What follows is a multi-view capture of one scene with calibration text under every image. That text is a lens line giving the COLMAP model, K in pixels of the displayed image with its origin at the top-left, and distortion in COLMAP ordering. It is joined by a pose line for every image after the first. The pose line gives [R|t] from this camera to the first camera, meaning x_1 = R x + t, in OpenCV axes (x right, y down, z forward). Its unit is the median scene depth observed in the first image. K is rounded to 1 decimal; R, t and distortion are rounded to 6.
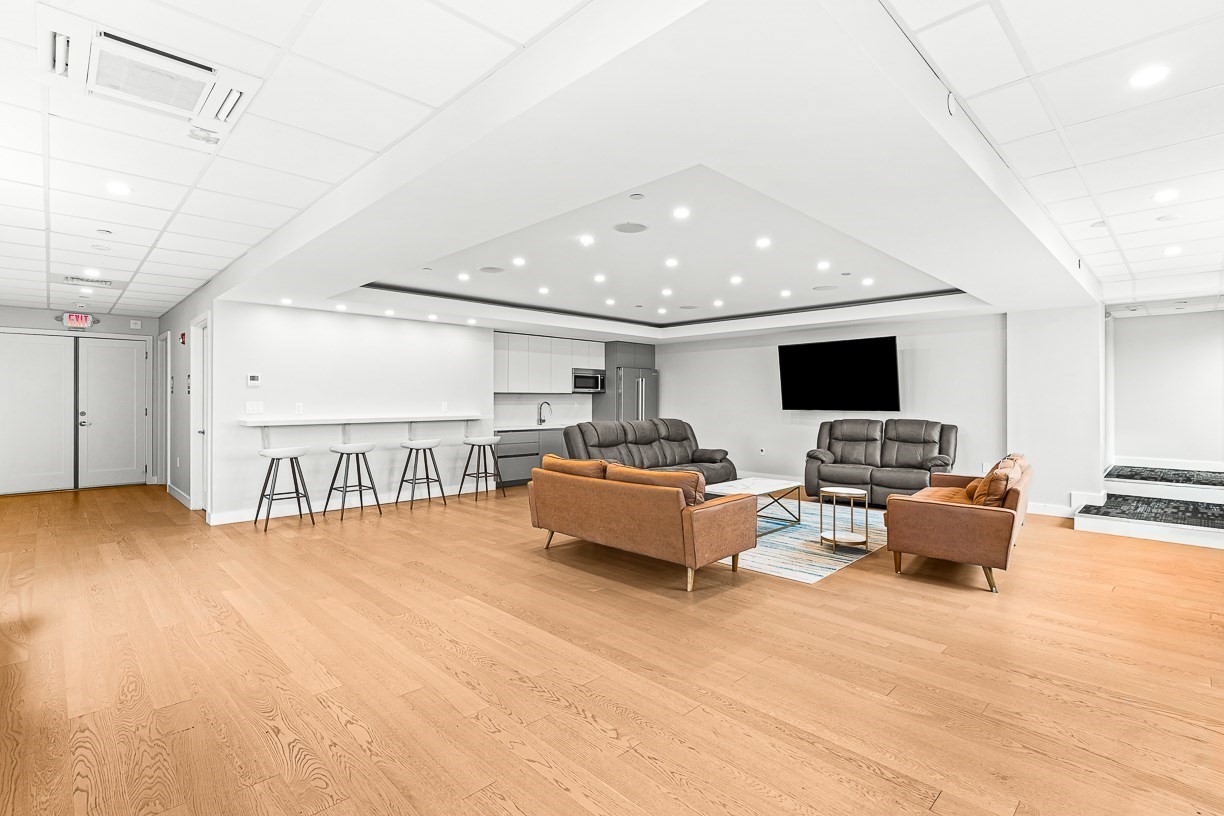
lens RADIAL K [[574.5, 0, 610.4], [0, 574.5, 401.0], [0, 0, 1]] dist [-0.002250, -0.000336]
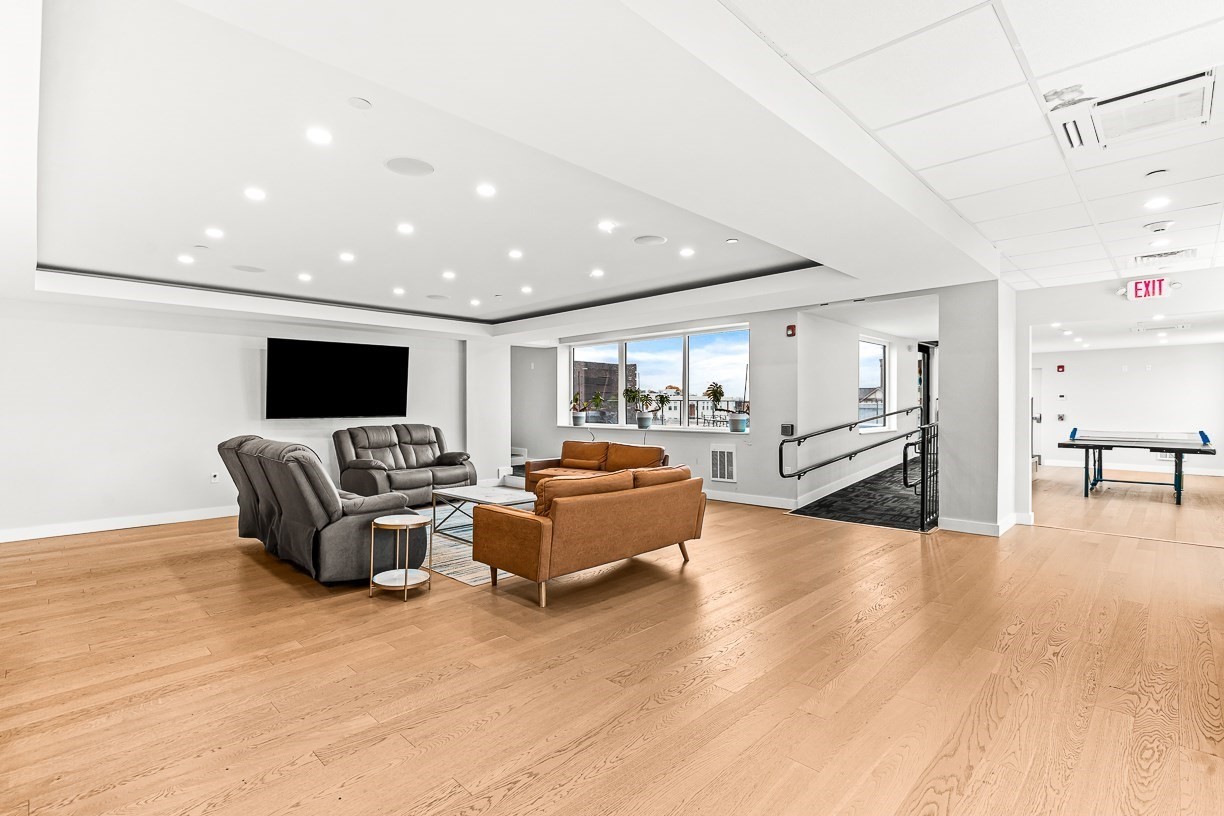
lens RADIAL K [[573.7, 0, 608.6], [0, 573.7, 413.1], [0, 0, 1]] dist [0.000781, 0.000348]
pose [[-0.016213, -0.011977, 0.999797, -0.940474], [0.003343, 0.999922, 0.012033, -0.001916], [-0.999863, 0.003538, -0.016172, 1.023062]]
